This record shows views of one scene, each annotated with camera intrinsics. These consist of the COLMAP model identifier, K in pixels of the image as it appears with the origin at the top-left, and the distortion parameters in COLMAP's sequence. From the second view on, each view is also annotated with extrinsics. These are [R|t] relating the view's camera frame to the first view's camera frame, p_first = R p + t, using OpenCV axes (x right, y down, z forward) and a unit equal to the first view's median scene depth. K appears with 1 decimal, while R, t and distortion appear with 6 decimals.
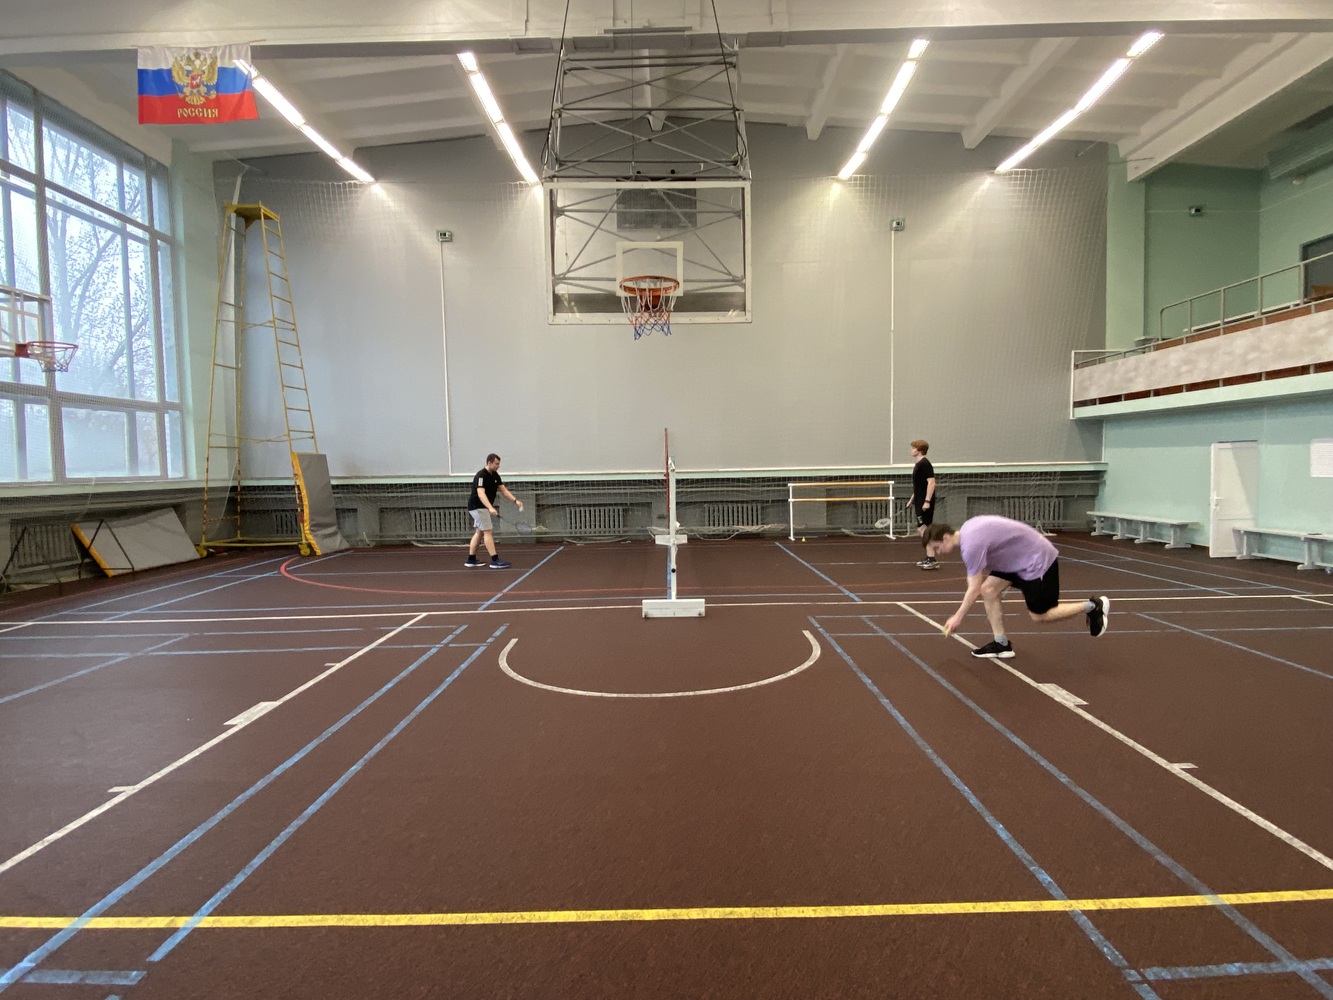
lens RADIAL K [[719.8, 0, 664.0], [0, 719.8, 508.9], [0, 0, 1]] dist [0.002165, -0.006475]
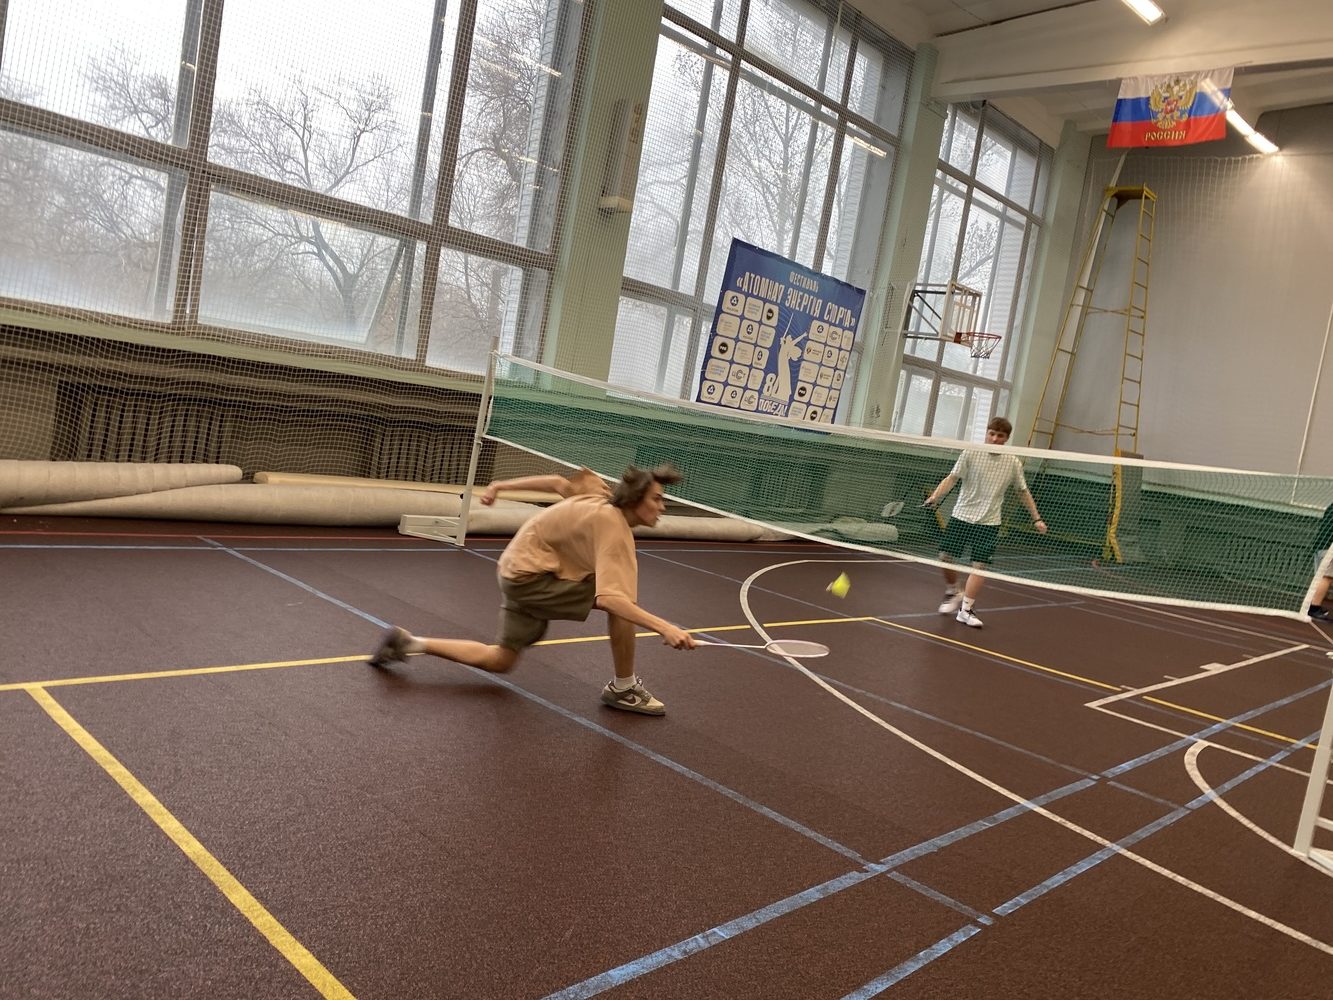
lens RADIAL K [[1021.2, 0, 663.1], [0, 1021.2, 499.6], [0, 0, 1]] dist [0.026113, -0.023172]
pose [[0.720723, 0.188824, -0.667011, -0.040488], [-0.202777, 0.977528, 0.057622, 0.029251], [0.662902, 0.093725, 0.742817, -0.385306]]
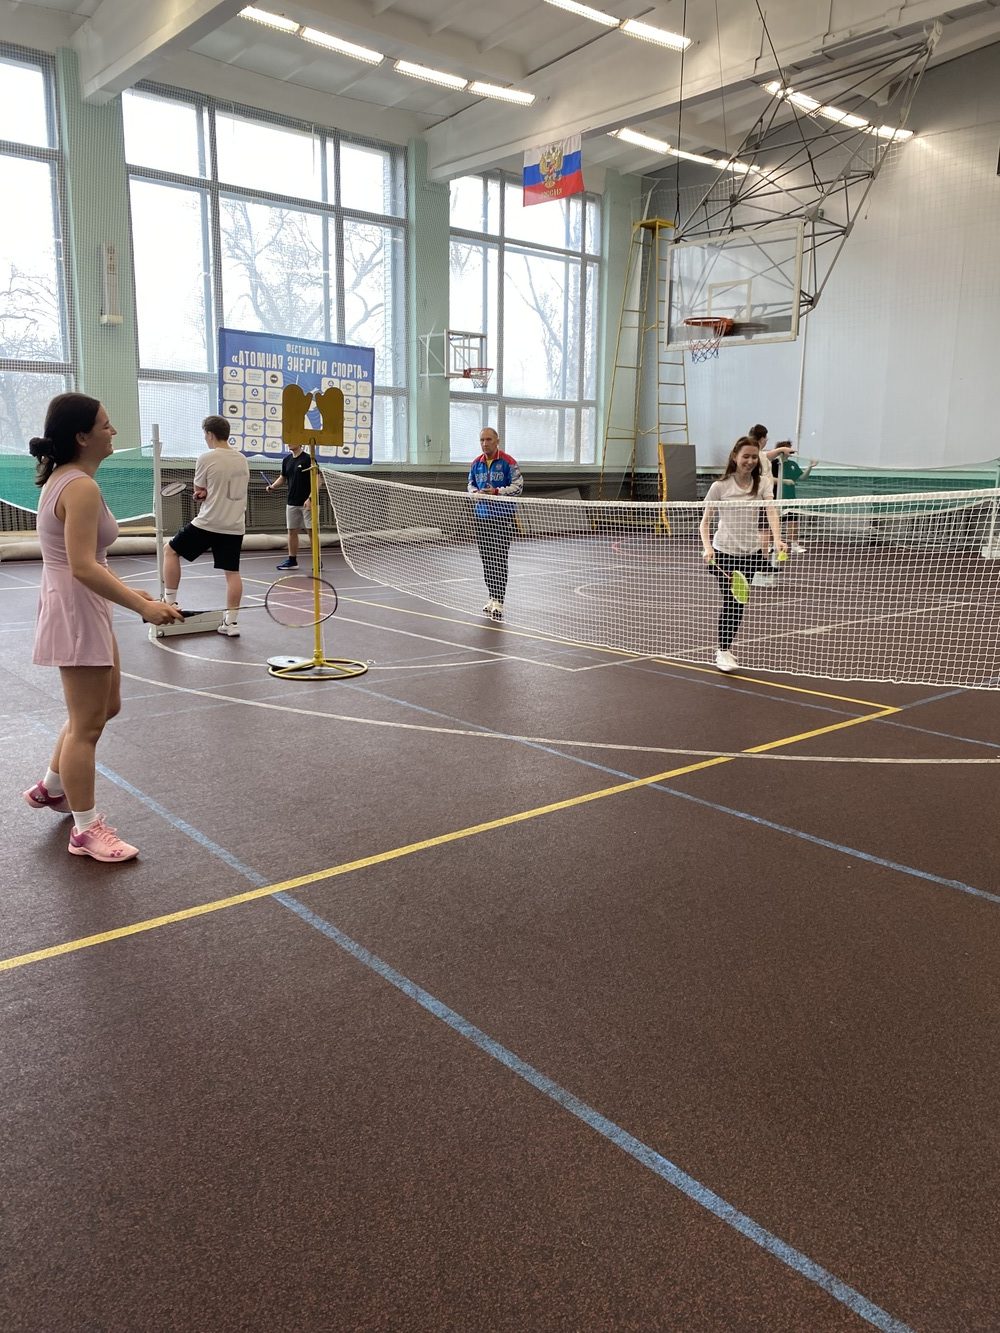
lens RADIAL K [[1021.2, 0, 514.0], [0, 1021.2, 664.7], [0, 0, 1]] dist [0.026113, -0.023172]
pose [[0.665165, 0.166792, -0.727830, 0.585532], [-0.067842, 0.984201, 0.163541, 0.018003], [0.743608, -0.059404, 0.665971, -0.281434]]
